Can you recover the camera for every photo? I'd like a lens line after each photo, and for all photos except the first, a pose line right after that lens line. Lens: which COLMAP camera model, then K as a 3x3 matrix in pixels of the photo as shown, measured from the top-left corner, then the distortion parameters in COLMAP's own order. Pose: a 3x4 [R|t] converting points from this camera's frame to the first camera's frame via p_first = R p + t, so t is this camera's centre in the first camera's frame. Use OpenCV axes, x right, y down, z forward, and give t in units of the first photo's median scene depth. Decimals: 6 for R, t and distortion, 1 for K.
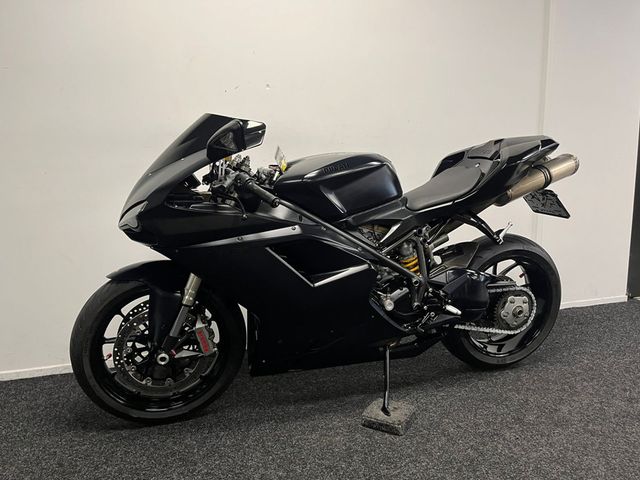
lens RADIAL K [[482.6, 0, 320.3], [0, 482.6, 243.6], [0, 0, 1]] dist [0.076591, -0.104211]
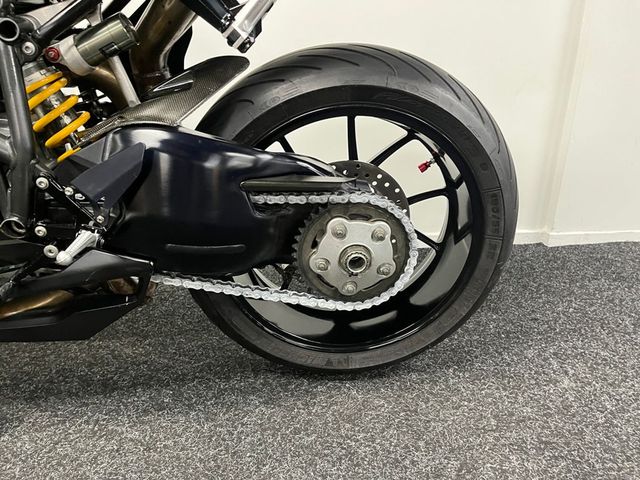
lens RADIAL K [[482.6, 0, 326.0], [0, 482.6, 241.4], [0, 0, 1]] dist [0.076591, -0.104211]
pose [[0.974883, 0.101837, -0.198073, 0.538074], [-0.054664, 0.971545, 0.230463, 0.048562], [0.215907, -0.213847, 0.952709, 0.759540]]
